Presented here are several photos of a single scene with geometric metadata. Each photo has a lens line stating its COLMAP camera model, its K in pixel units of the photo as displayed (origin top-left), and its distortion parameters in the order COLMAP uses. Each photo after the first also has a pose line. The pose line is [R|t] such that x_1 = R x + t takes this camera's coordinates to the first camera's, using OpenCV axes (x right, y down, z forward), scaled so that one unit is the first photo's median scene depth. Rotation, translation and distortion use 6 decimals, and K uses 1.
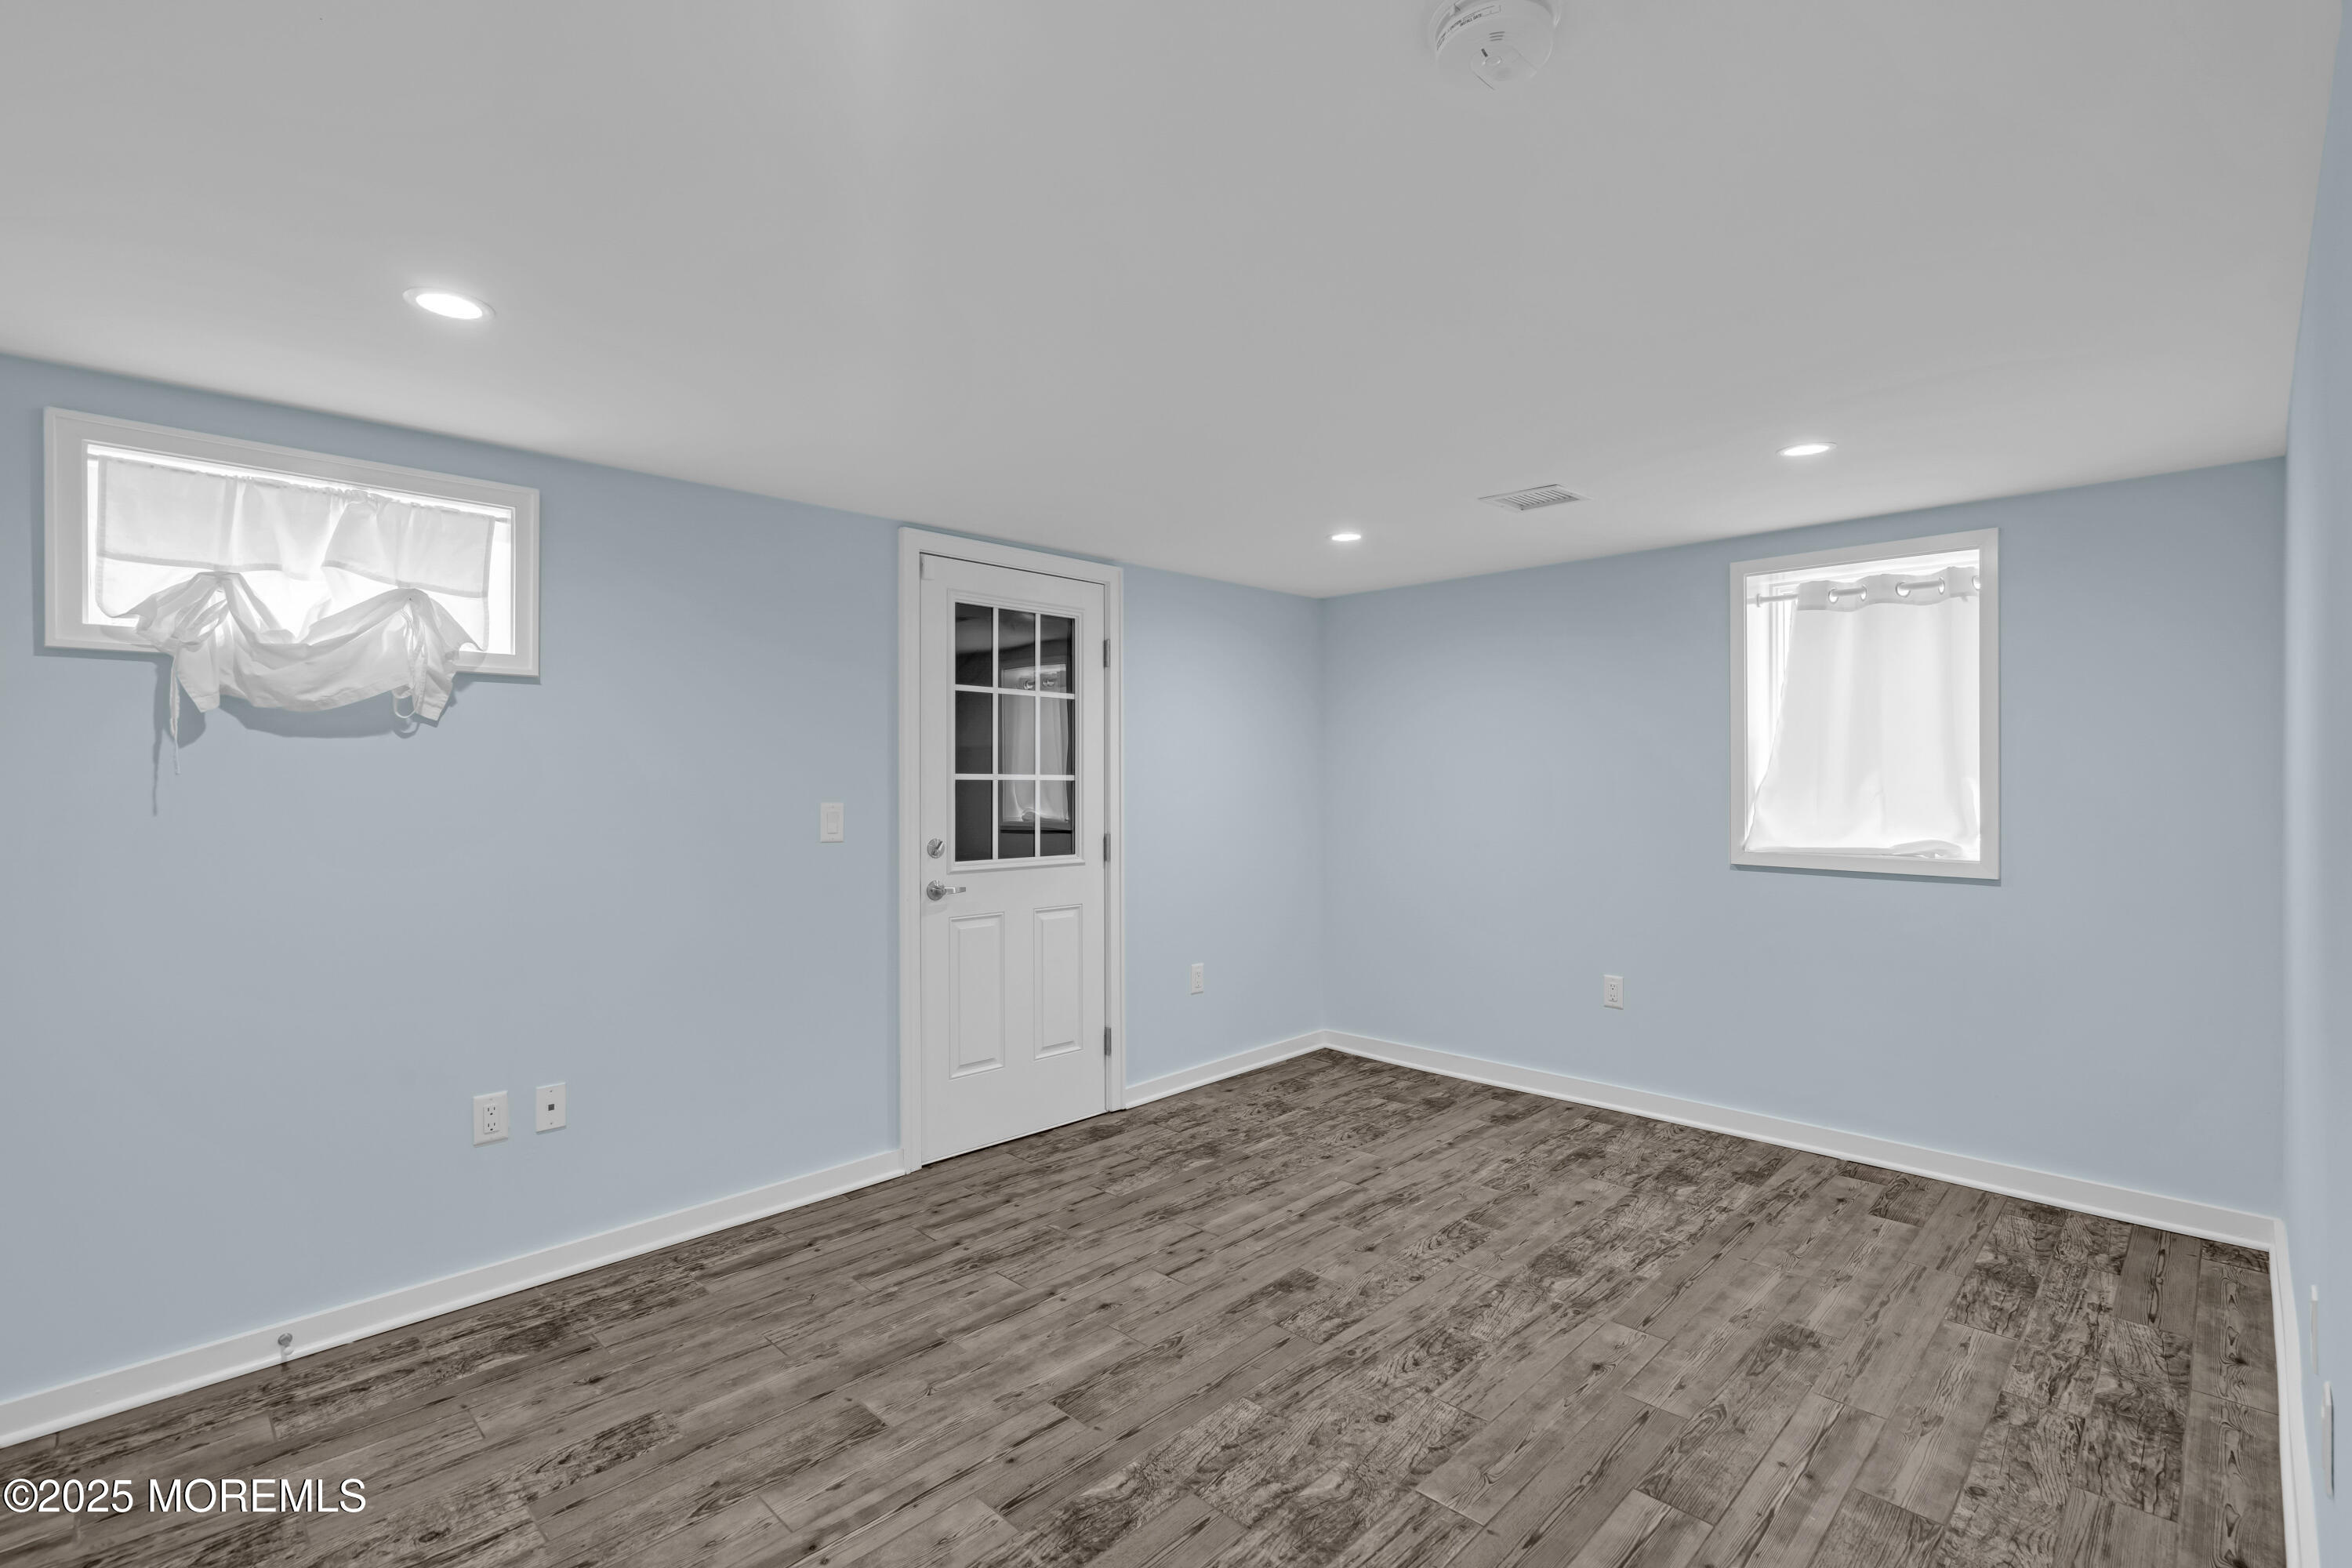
lens RADIAL K [[1072.1, 0, 1175.3], [0, 1072.1, 776.7], [0, 0, 1]] dist [-0.000901, -0.000008]
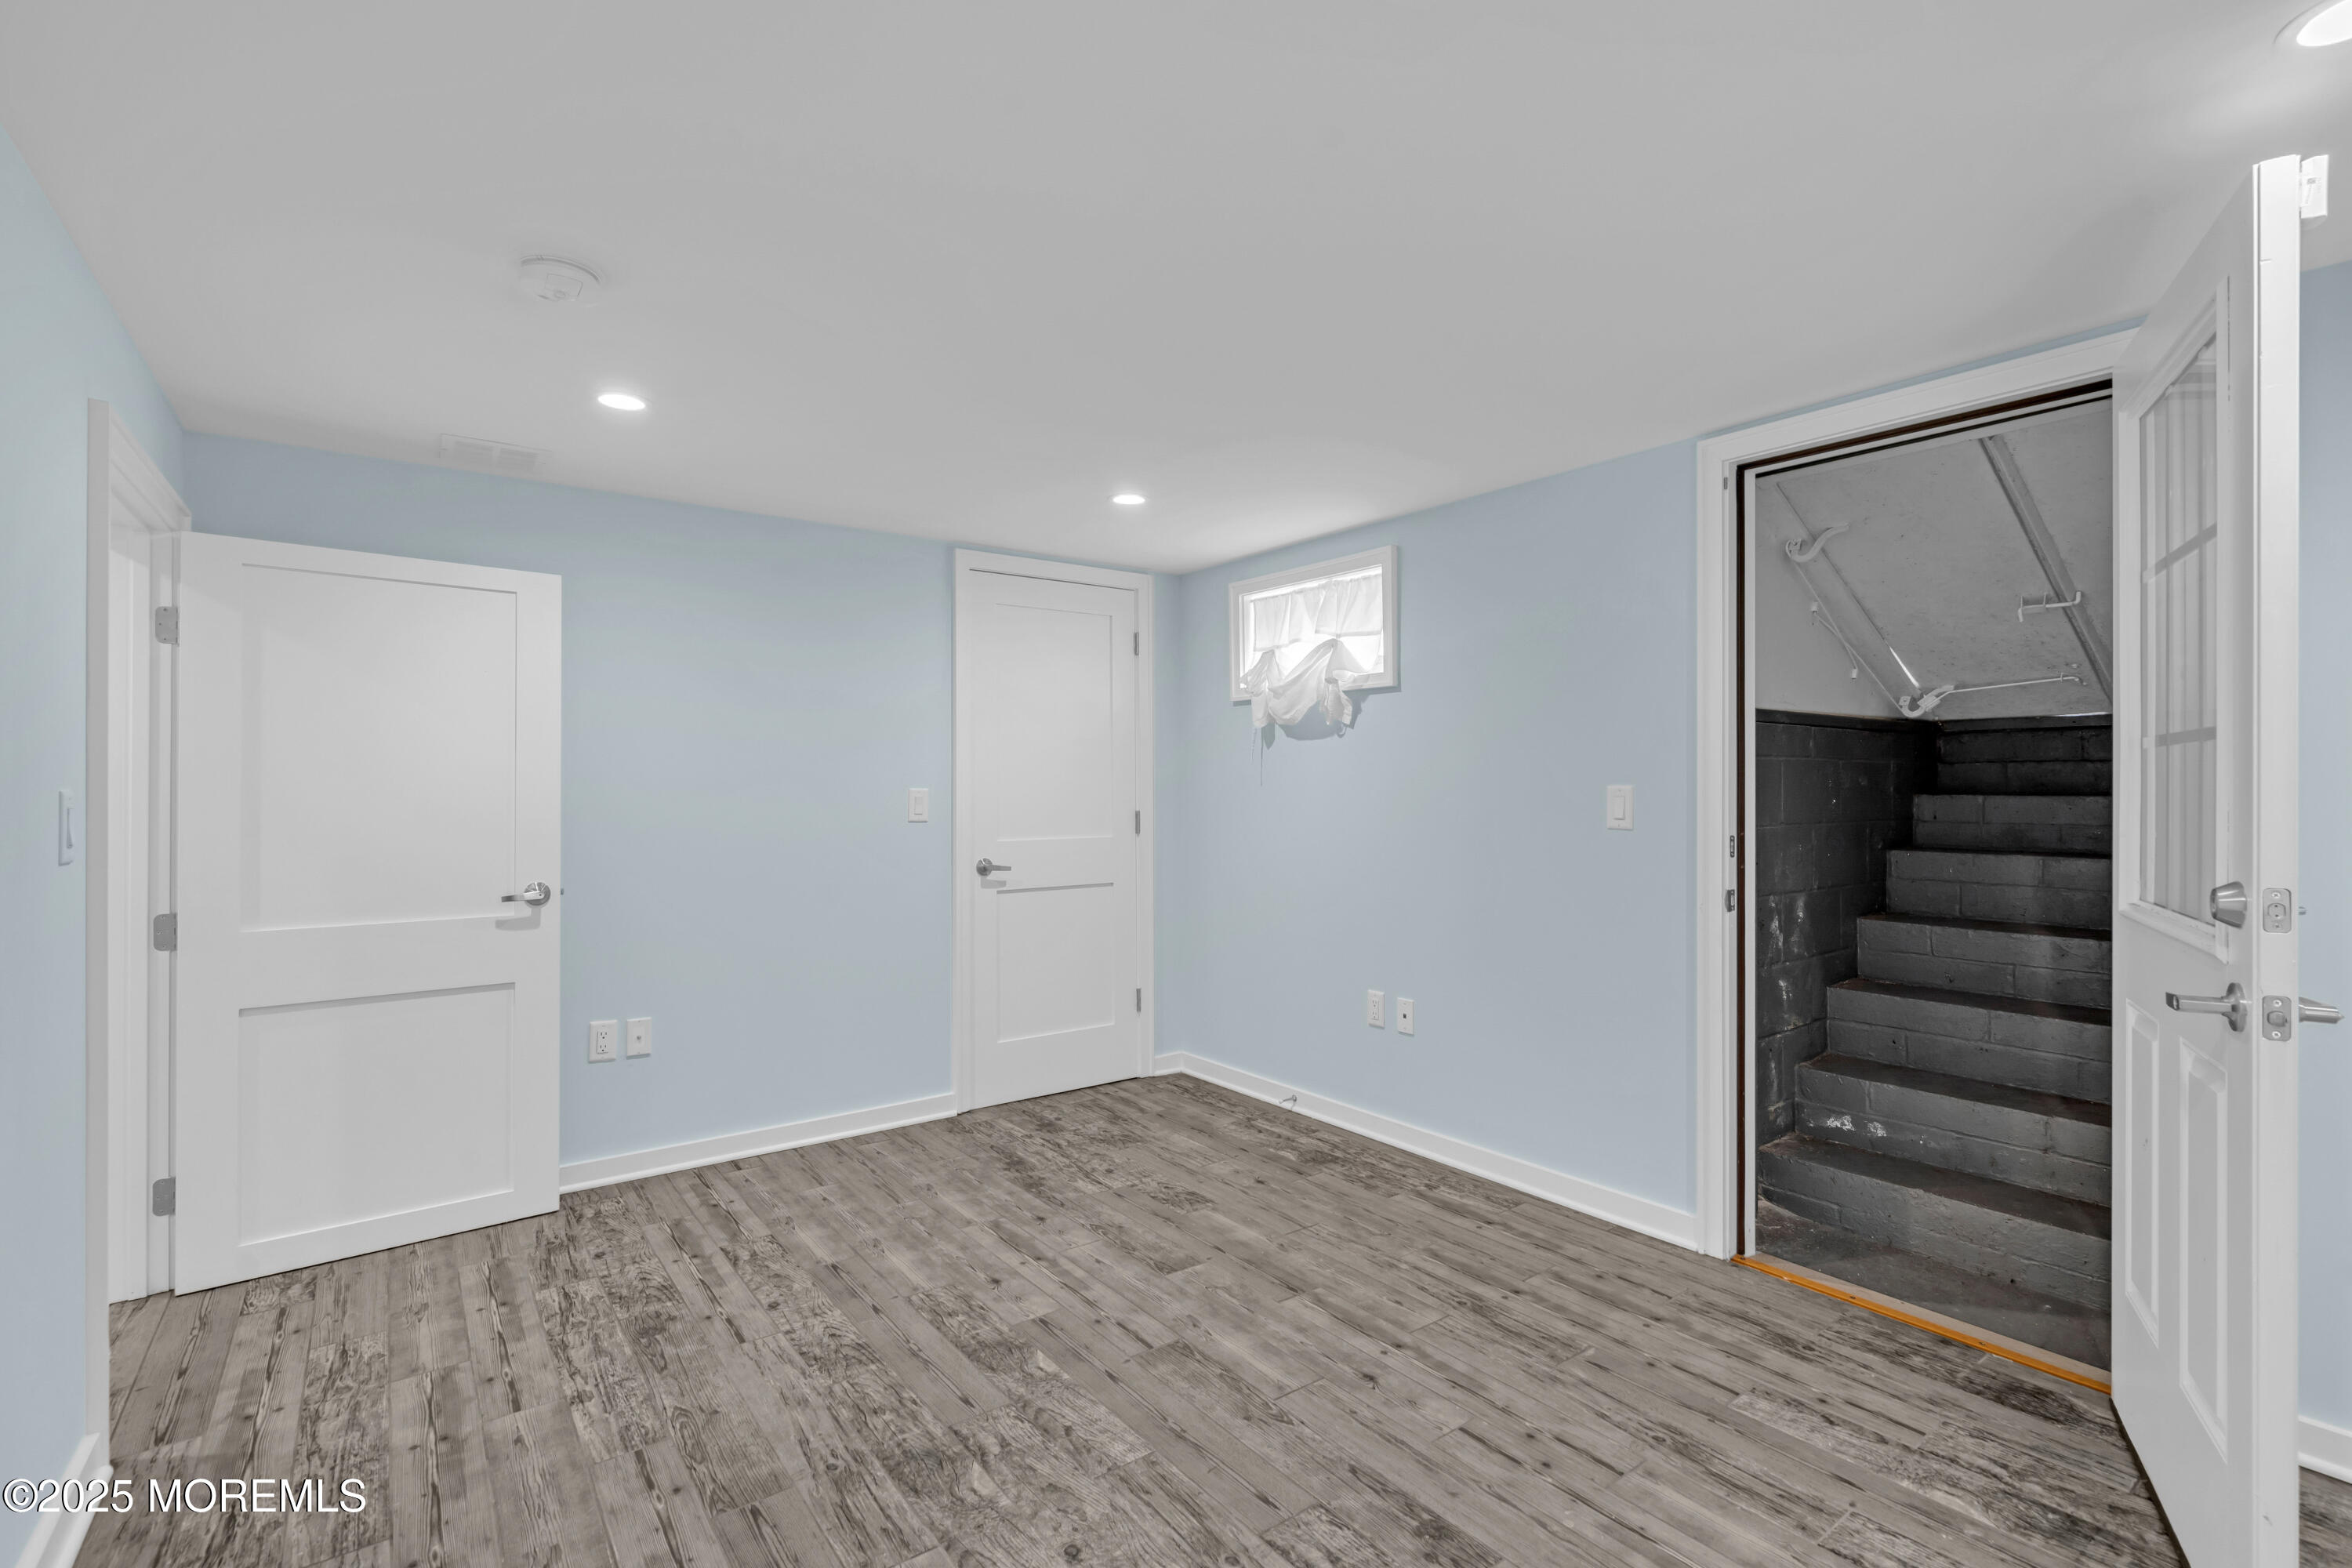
lens RADIAL K [[1072.1, 0, 1175.3], [0, 1072.1, 776.7], [0, 0, 1]] dist [-0.000901, -0.000008]
pose [[-0.154302, -0.006628, -0.988001, 0.789005], [0.007711, 0.999939, -0.007912, 0.028518], [0.987994, -0.008839, -0.154242, 0.982337]]
